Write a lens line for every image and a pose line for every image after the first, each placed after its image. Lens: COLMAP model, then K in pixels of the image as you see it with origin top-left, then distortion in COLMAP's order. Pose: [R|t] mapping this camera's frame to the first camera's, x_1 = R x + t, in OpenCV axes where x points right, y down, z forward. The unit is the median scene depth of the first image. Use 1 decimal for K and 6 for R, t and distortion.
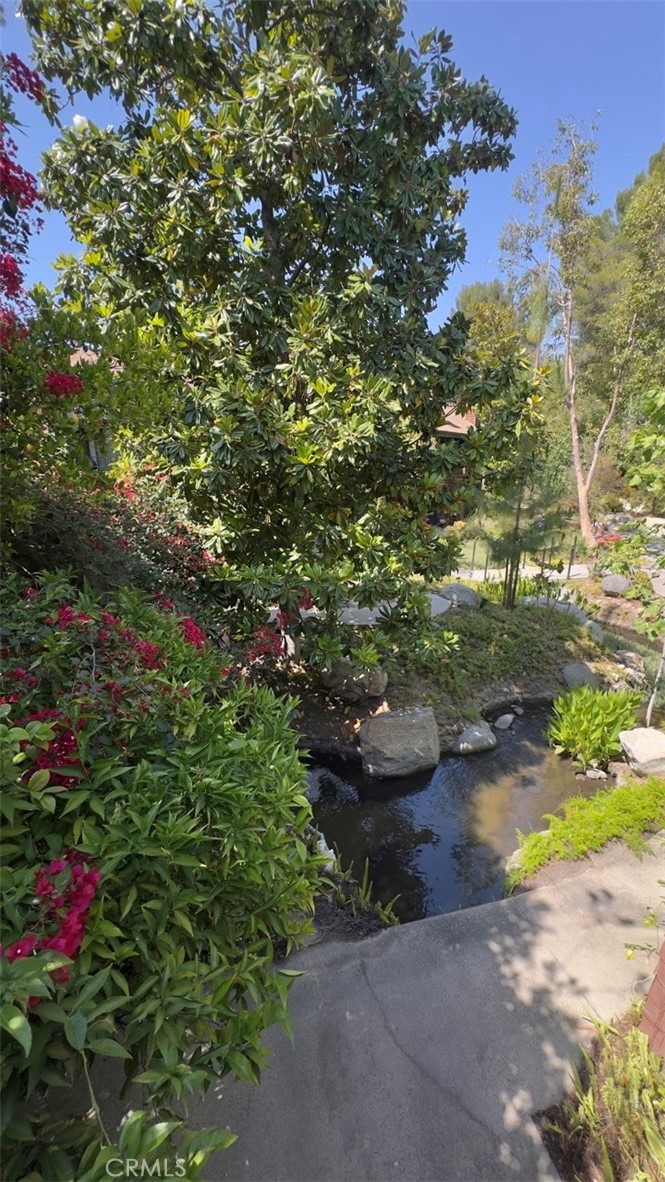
lens RADIAL K [[473.7, 0, 332.5], [0, 473.7, 591.0], [0, 0, 1]] dist [-0.000749, 0.000002]
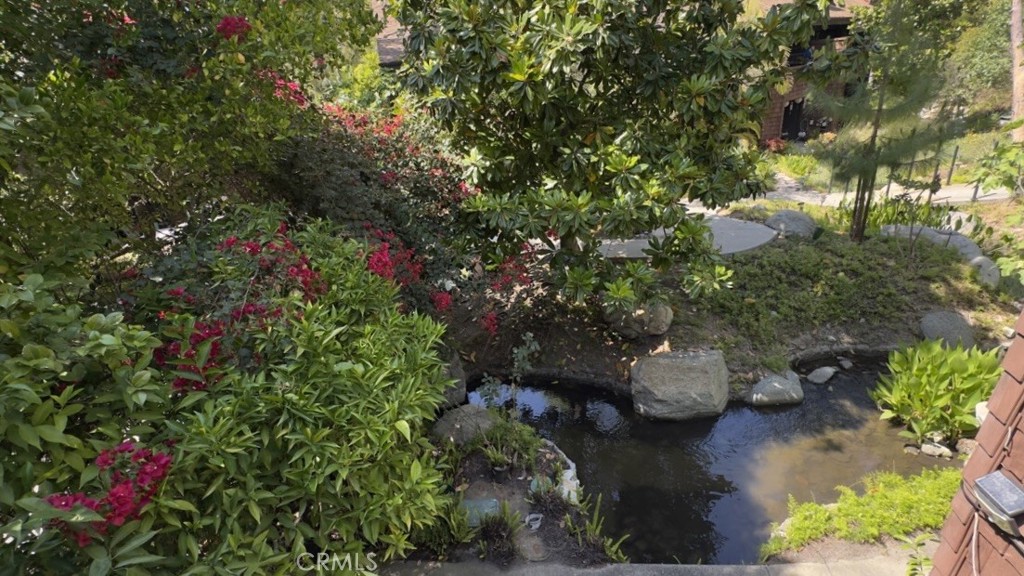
lens RADIAL K [[476.6, 0, 512.0], [0, 476.6, 288.0], [0, 0, 1]] dist [0.000274, -0.000161]
pose [[0.938367, 0.036482, -0.343710, 0.146203], [0.010708, 0.990868, 0.134407, 0.003449], [0.345475, -0.129804, 0.929408, 0.046909]]
